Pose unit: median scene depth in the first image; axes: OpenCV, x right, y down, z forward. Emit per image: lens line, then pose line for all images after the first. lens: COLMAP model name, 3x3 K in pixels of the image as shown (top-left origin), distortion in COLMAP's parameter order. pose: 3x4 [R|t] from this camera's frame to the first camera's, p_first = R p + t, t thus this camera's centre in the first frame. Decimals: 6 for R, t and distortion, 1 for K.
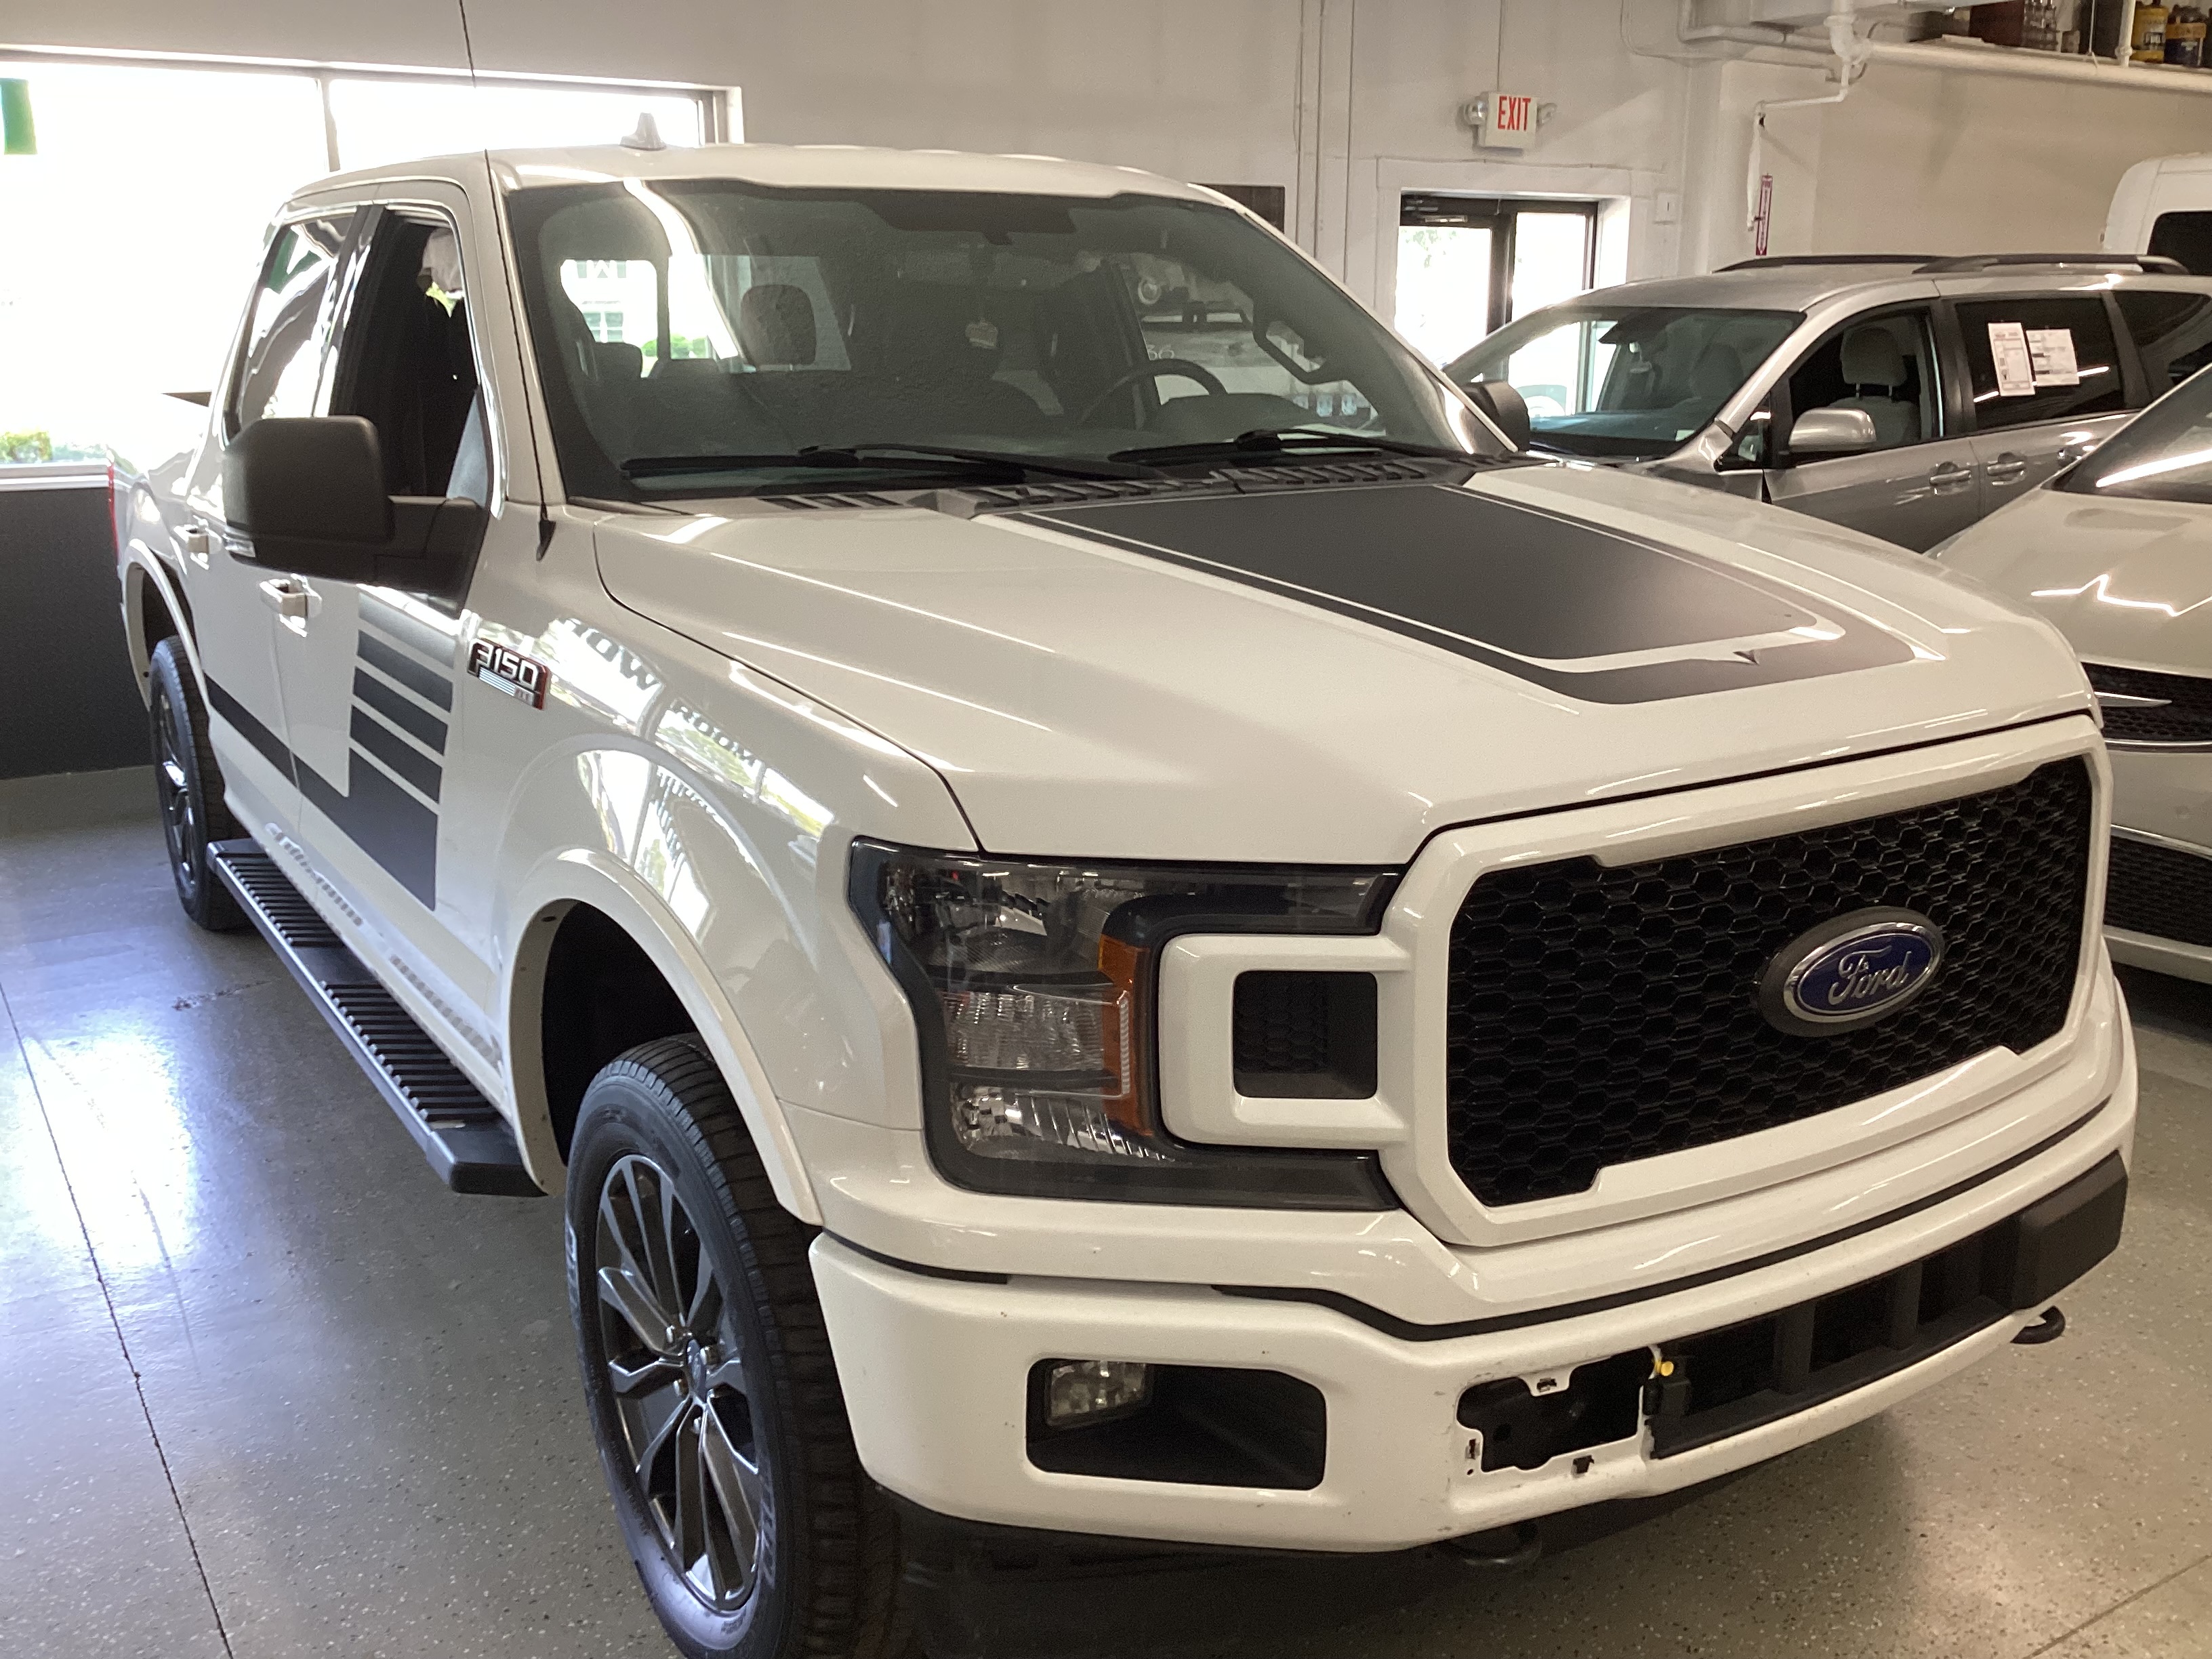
lens RADIAL K [[1989.9, 0, 1107.3], [0, 1989.9, 827.1], [0, 0, 1]] dist [0.074214, -0.114214]
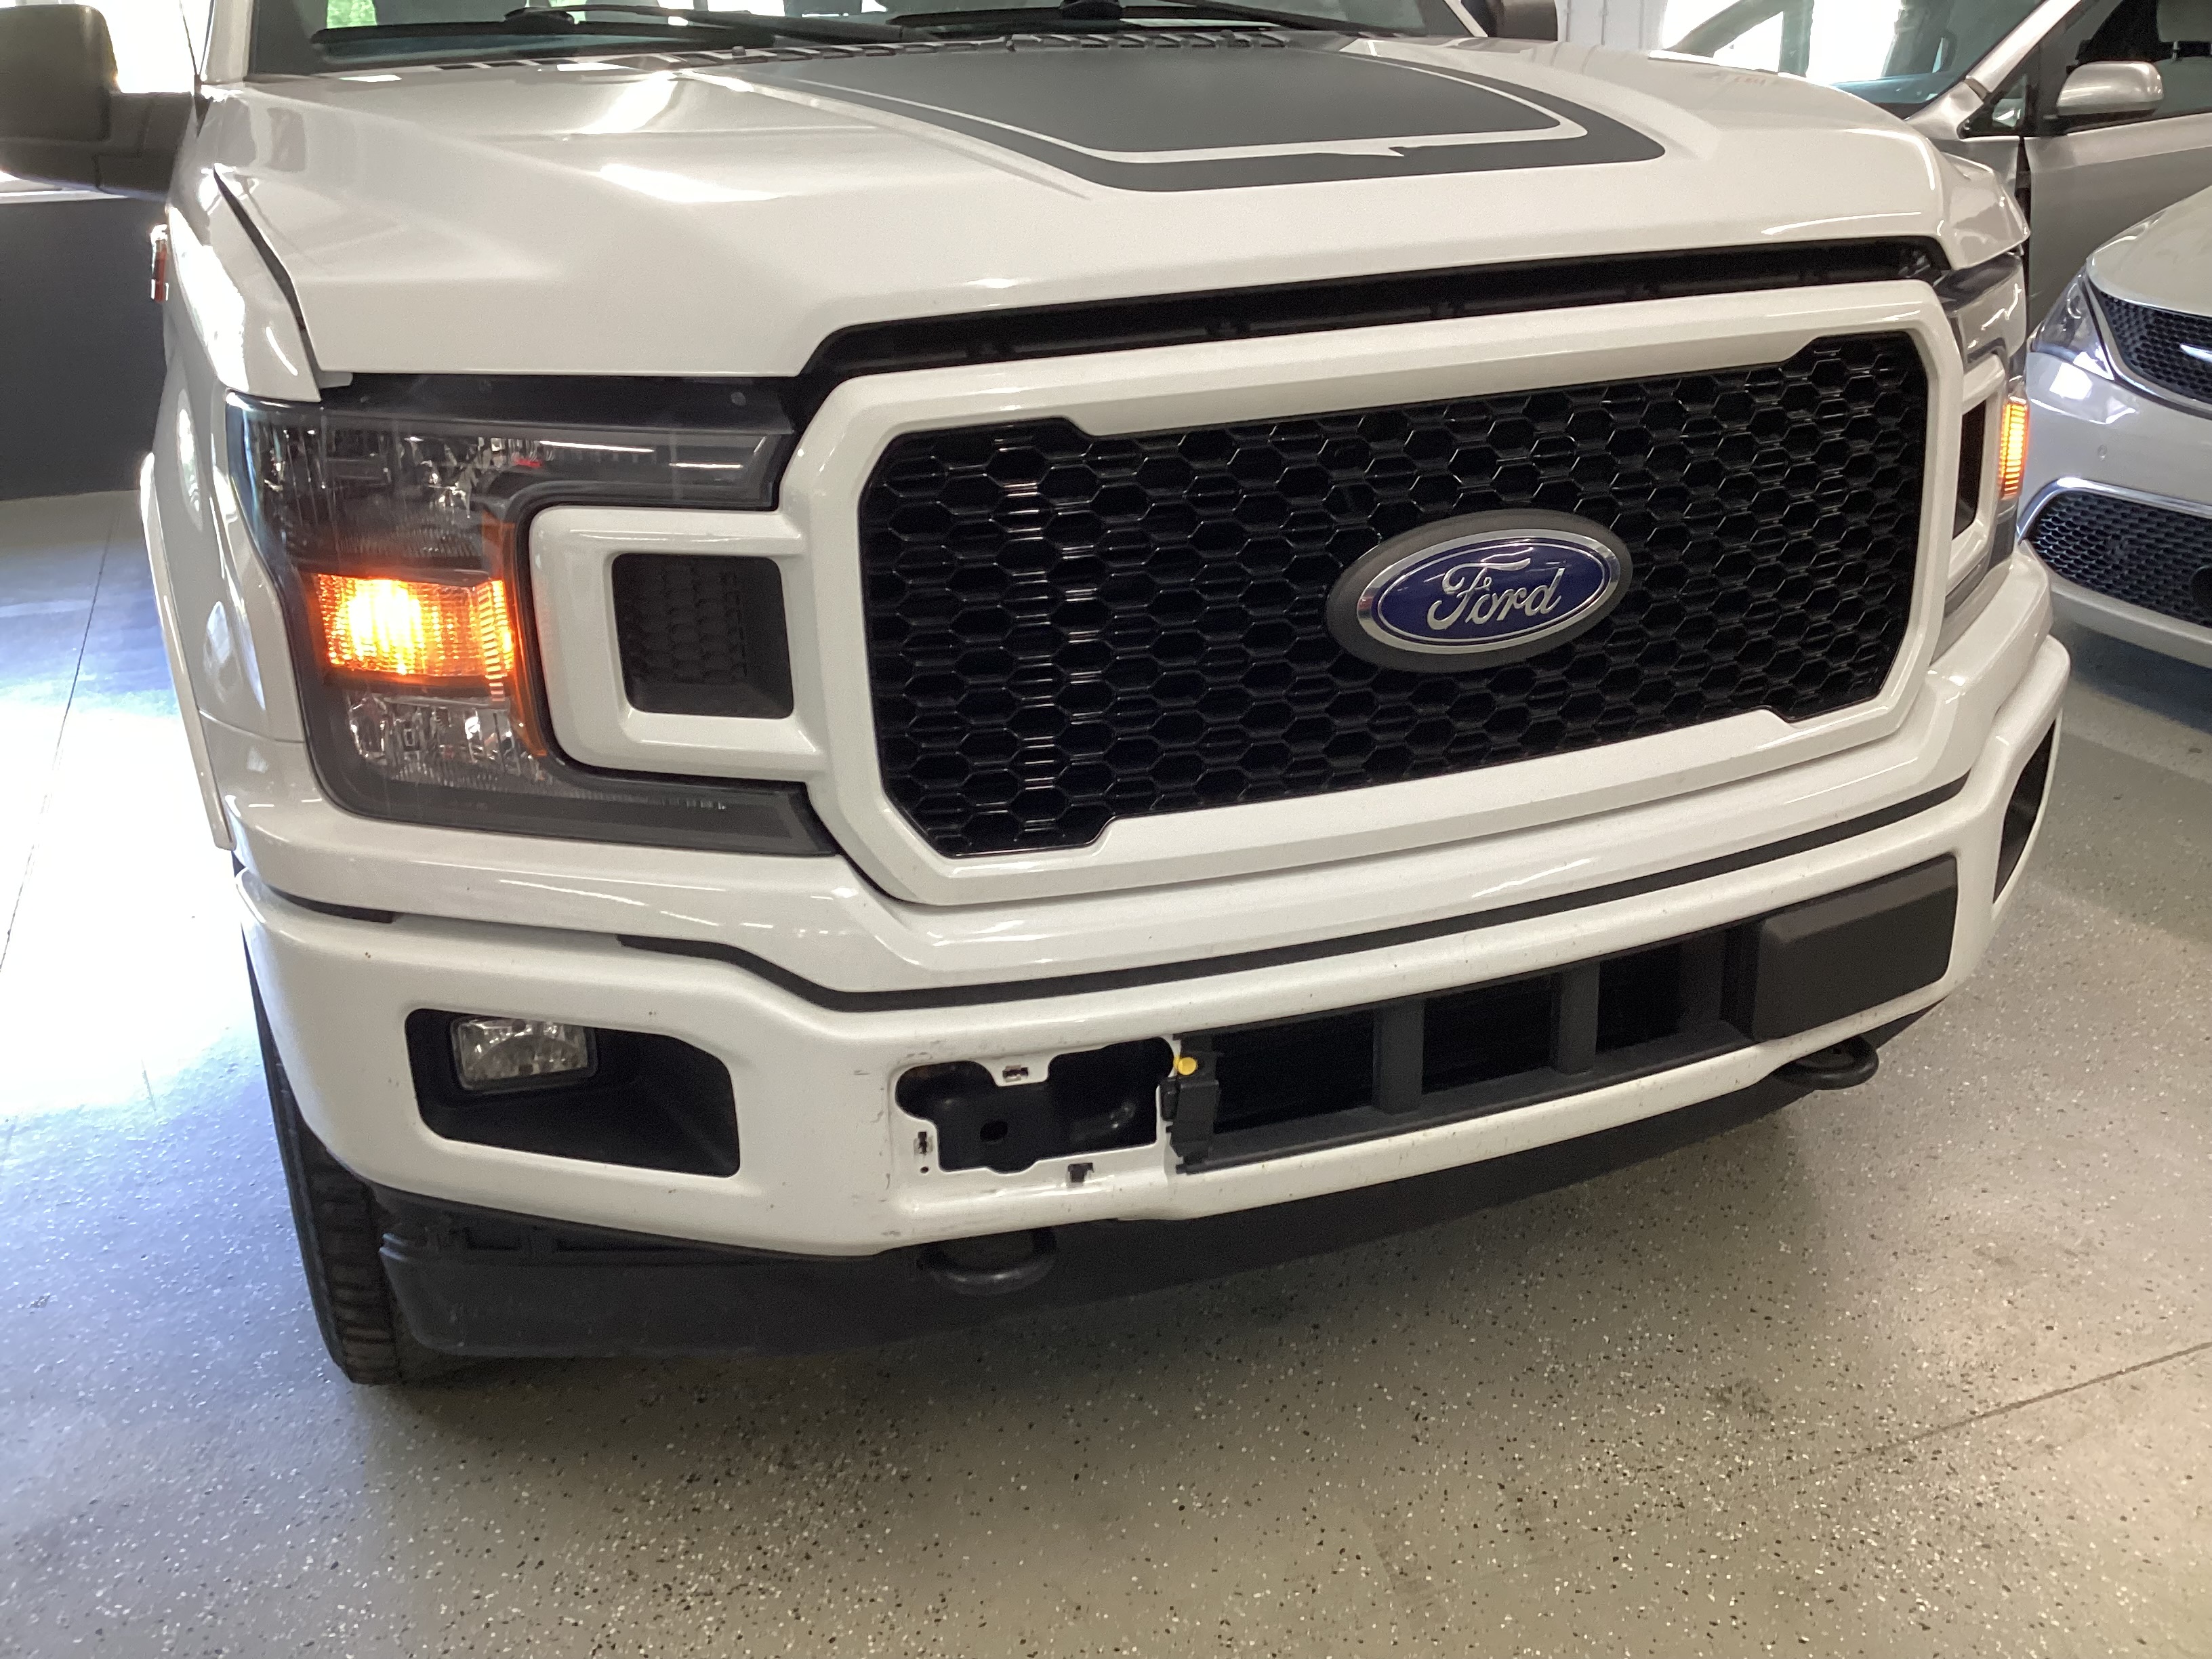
lens RADIAL K [[1989.9, 0, 1096.5], [0, 1989.9, 826.0], [0, 0, 1]] dist [0.074214, -0.114214]
pose [[0.982797, 0.038558, -0.180617, 0.386005], [-0.017848, 0.993215, 0.114914, 0.079962], [0.183822, -0.109714, 0.976817, 0.210020]]
